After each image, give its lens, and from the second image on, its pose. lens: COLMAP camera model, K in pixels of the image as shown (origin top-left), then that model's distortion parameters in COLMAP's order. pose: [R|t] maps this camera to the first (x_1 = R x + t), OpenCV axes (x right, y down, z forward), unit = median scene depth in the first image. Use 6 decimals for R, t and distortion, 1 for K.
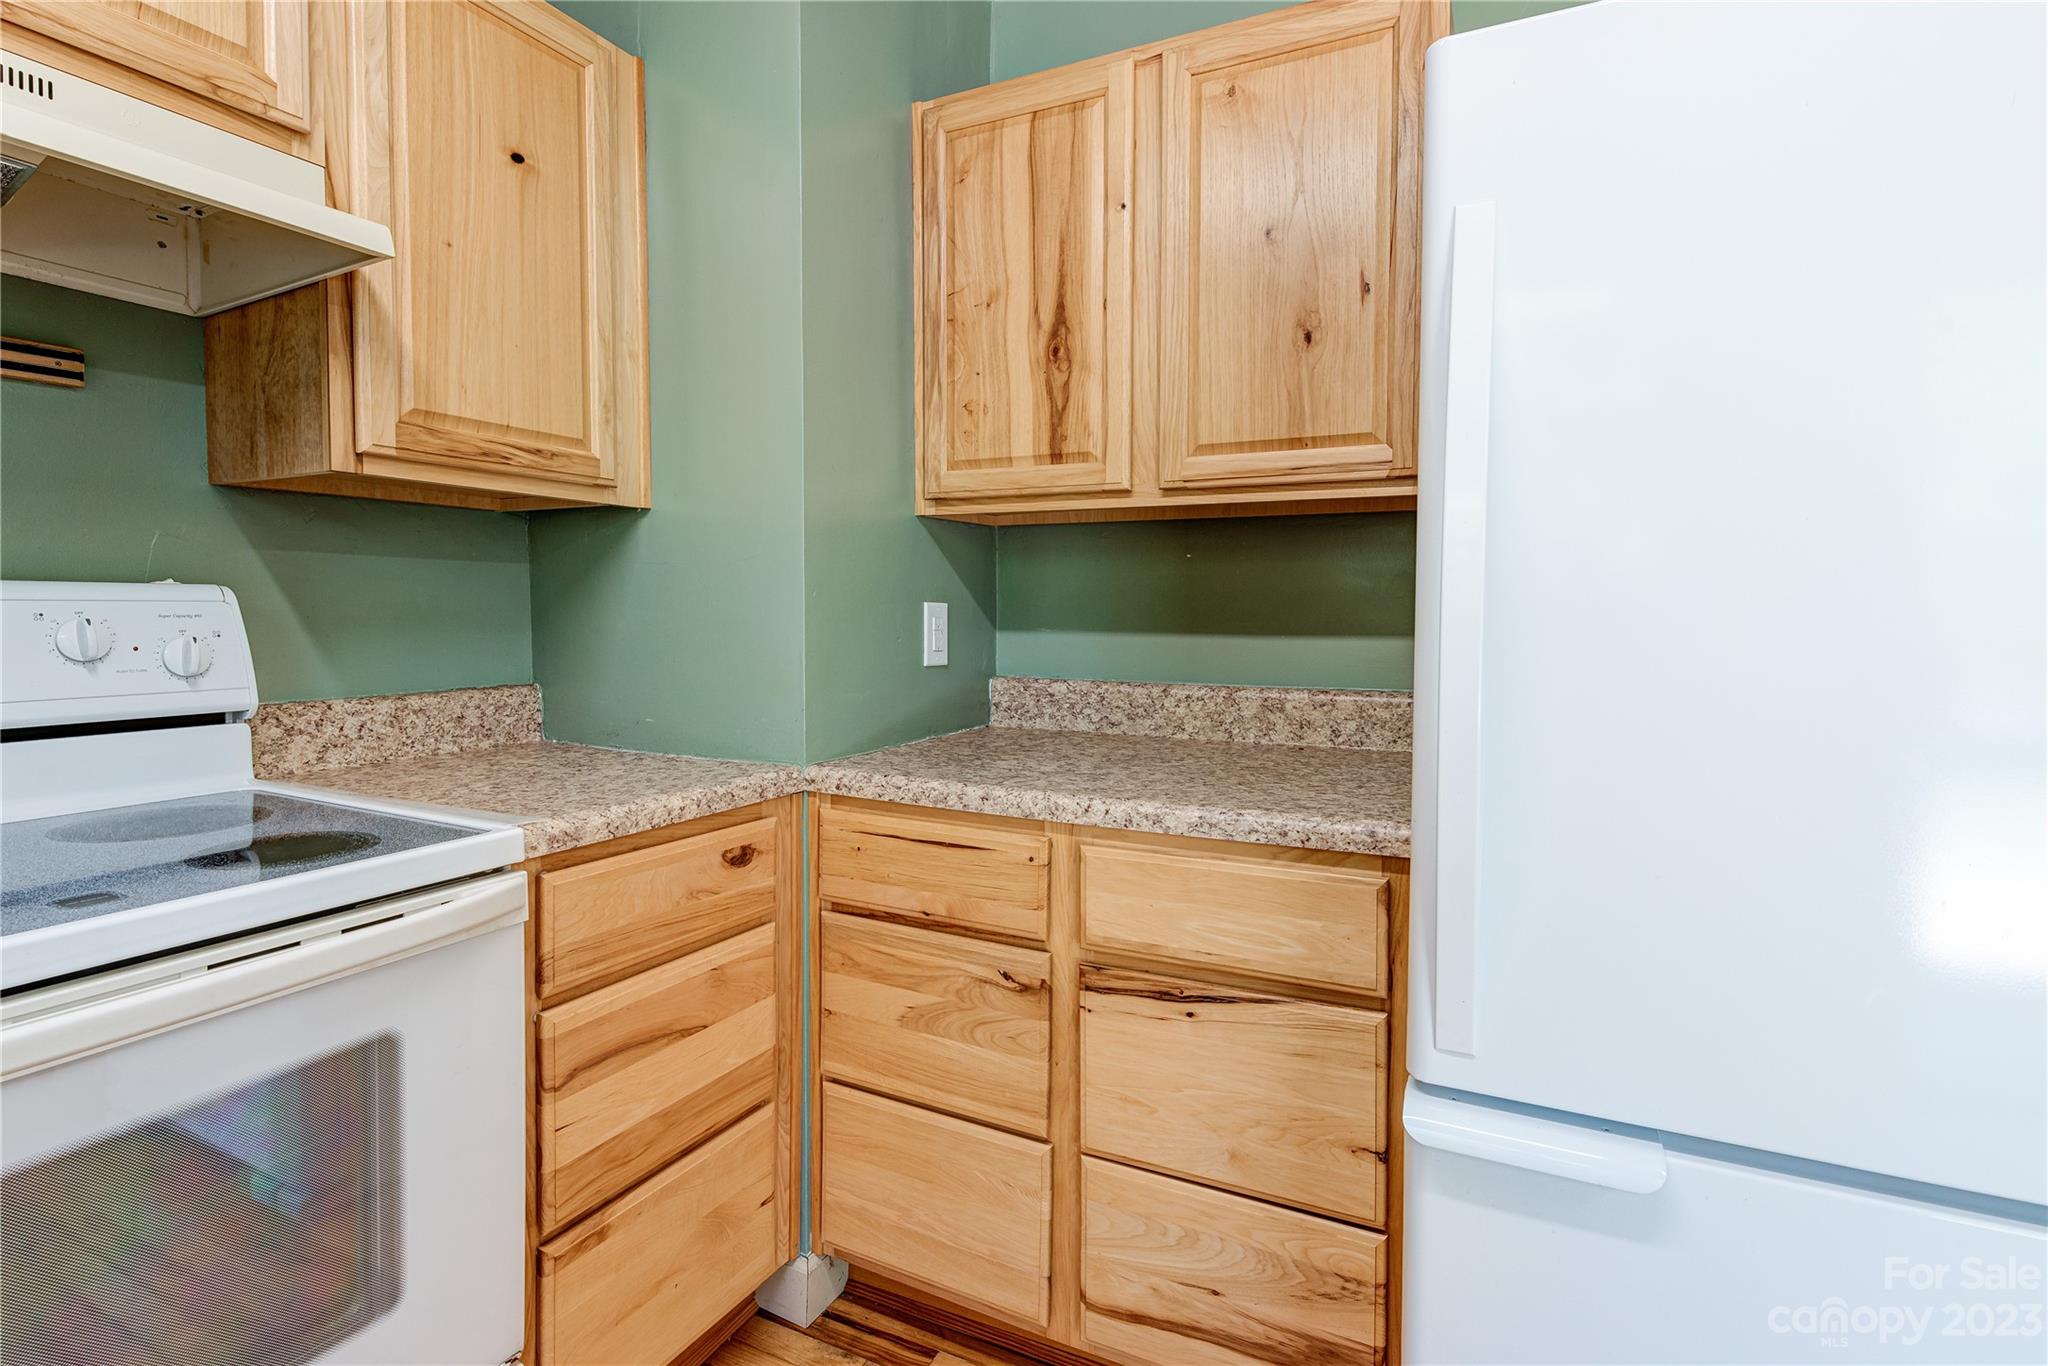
lens RADIAL K [[990.5, 0, 1028.8], [0, 990.5, 644.6], [0, 0, 1]] dist [0.005574, -0.000539]
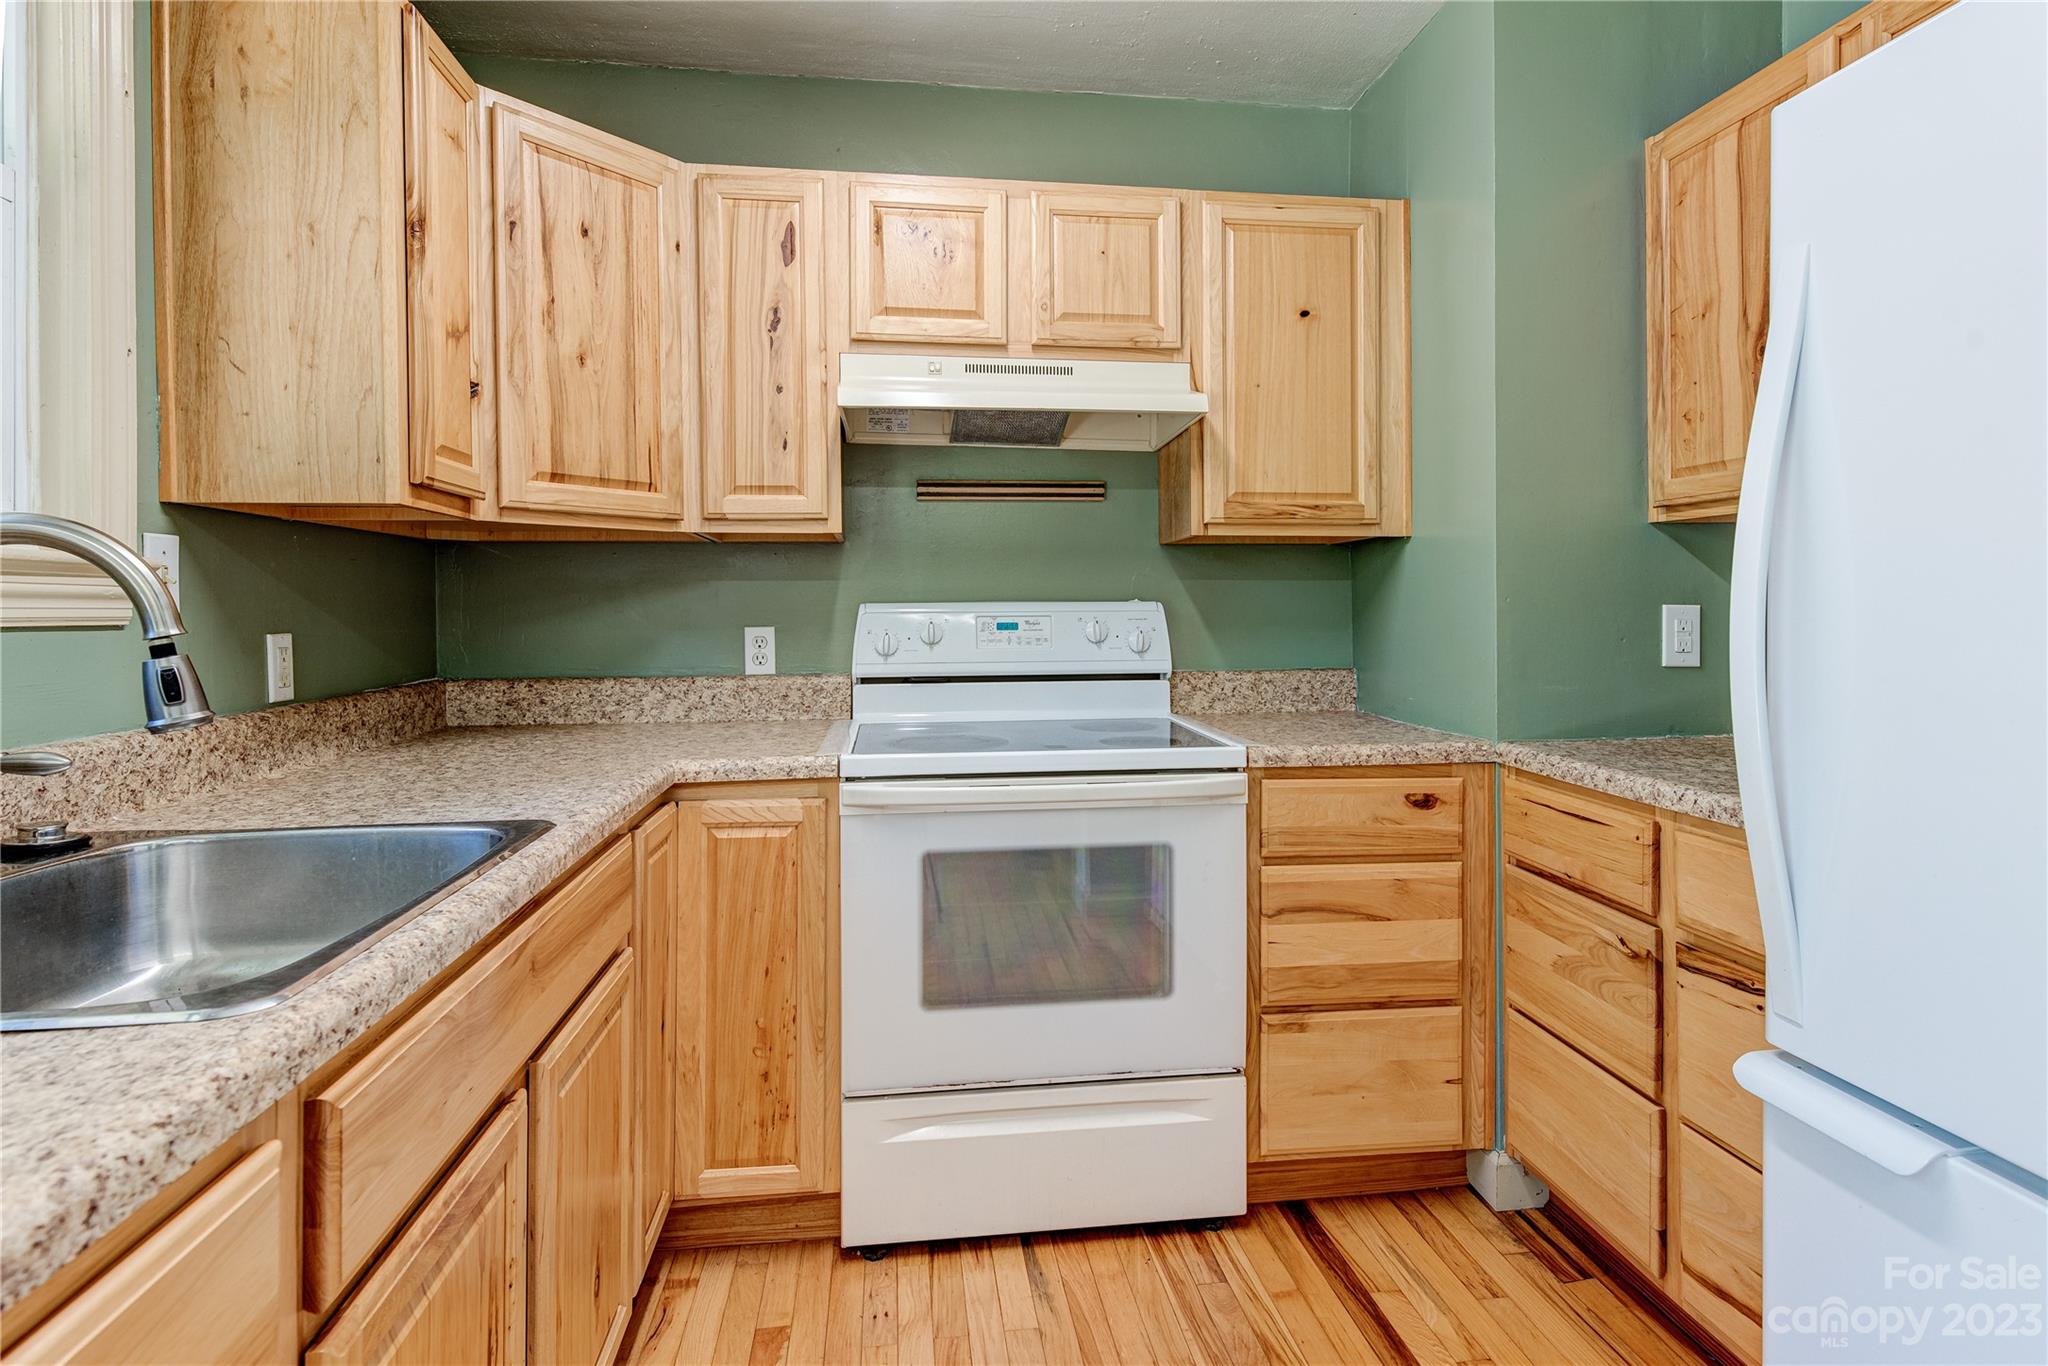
lens RADIAL K [[1041.9, 0, 1026.1], [0, 1041.9, 625.8], [0, 0, 1]] dist [0.016502, -0.013737]
pose [[0.553580, 0.004992, -0.832781, 0.565376], [-0.021853, 0.999725, -0.008533, 0.003856], [0.832509, 0.022922, 0.553537, -0.211094]]
